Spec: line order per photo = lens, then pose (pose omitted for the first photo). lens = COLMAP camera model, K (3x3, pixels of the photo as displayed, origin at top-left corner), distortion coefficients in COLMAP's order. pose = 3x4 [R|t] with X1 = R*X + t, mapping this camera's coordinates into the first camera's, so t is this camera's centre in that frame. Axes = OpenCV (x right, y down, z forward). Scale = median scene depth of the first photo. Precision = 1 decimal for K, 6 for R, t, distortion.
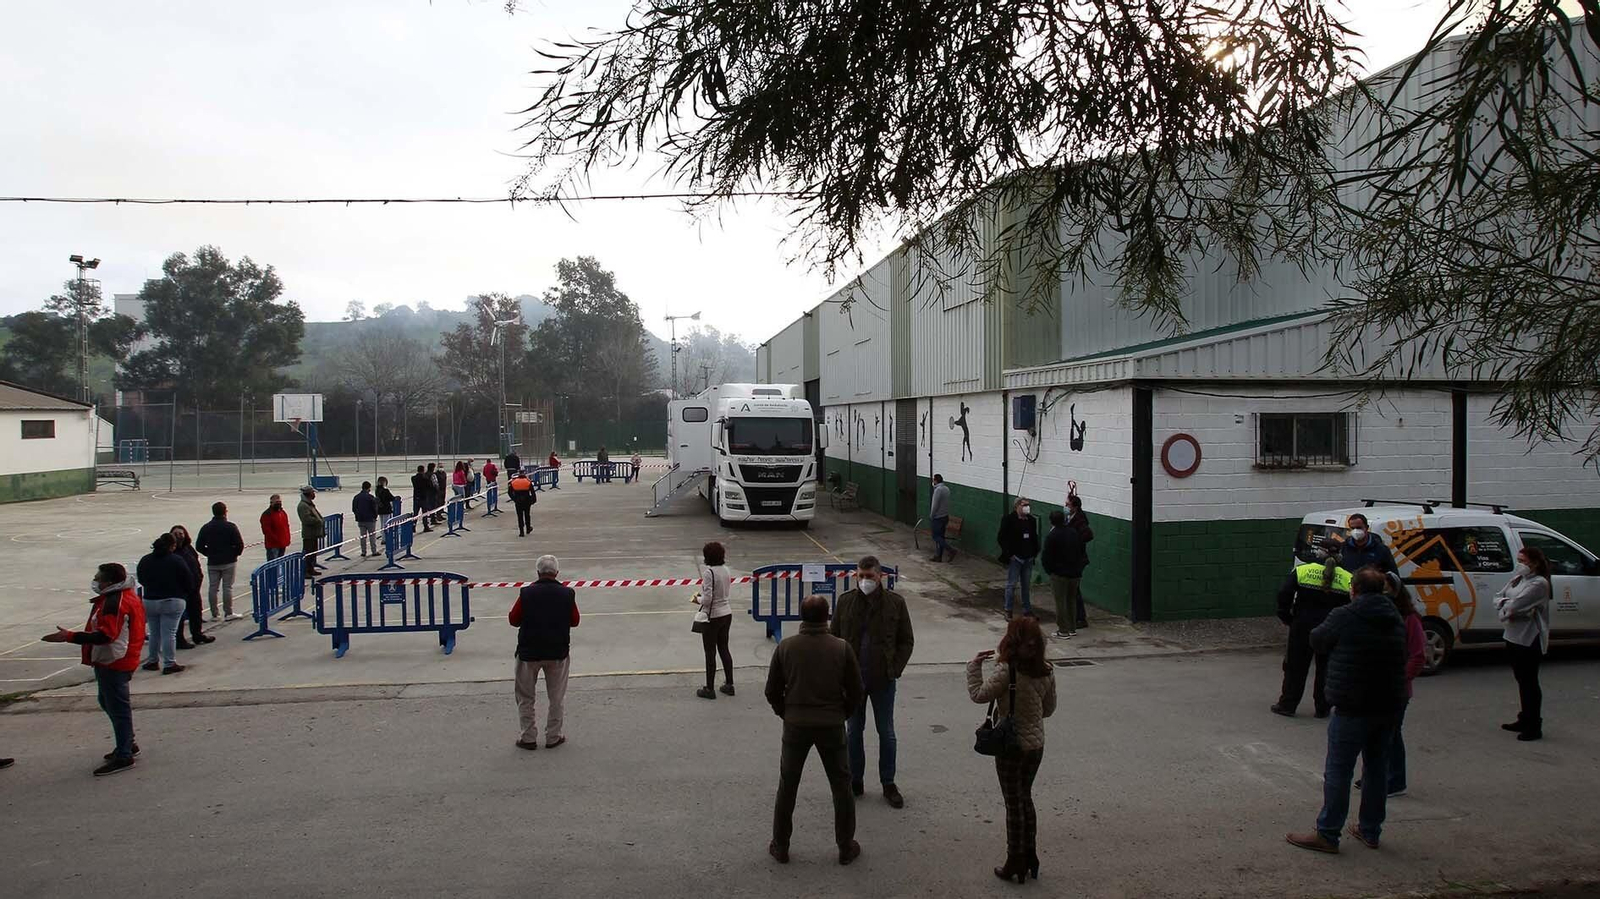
lens RADIAL K [[985.2, 0, 811.4], [0, 985.2, 421.1], [0, 0, 1]] dist [-0.082855, 0.037959]
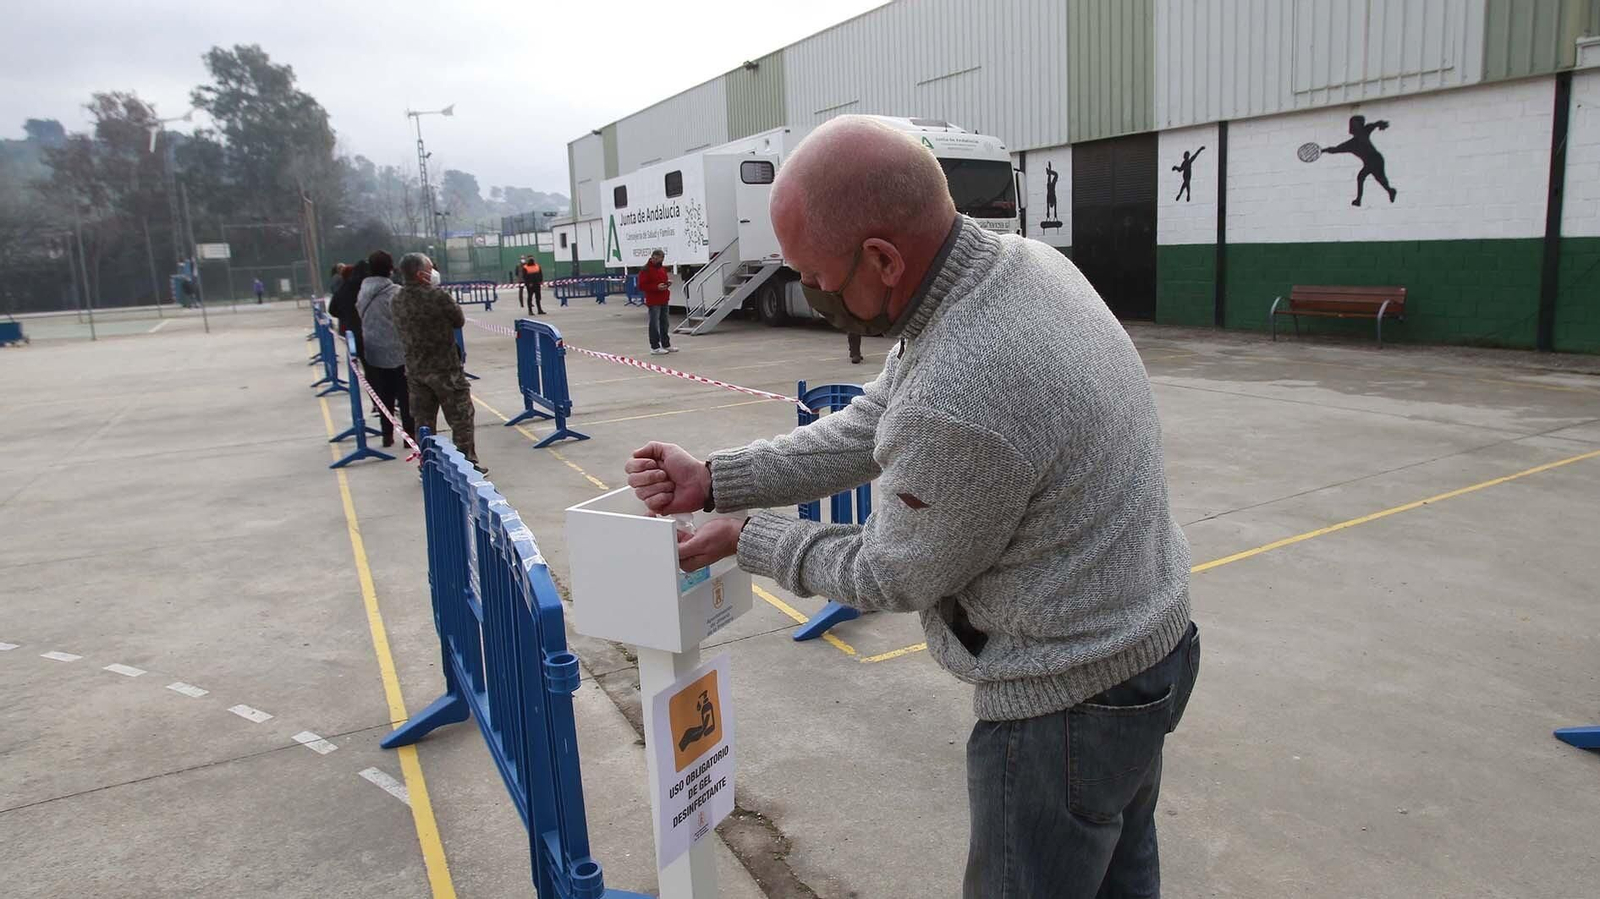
lens RADIAL K [[1011.8, 0, 825.3], [0, 1011.8, 429.7], [0, 0, 1]] dist [-0.097686, 0.055178]
pose [[0.942205, -0.082797, 0.324646, -0.575418], [0.028039, 0.985070, 0.169856, 0.092602], [-0.333862, -0.150936, 0.930459, 0.656520]]
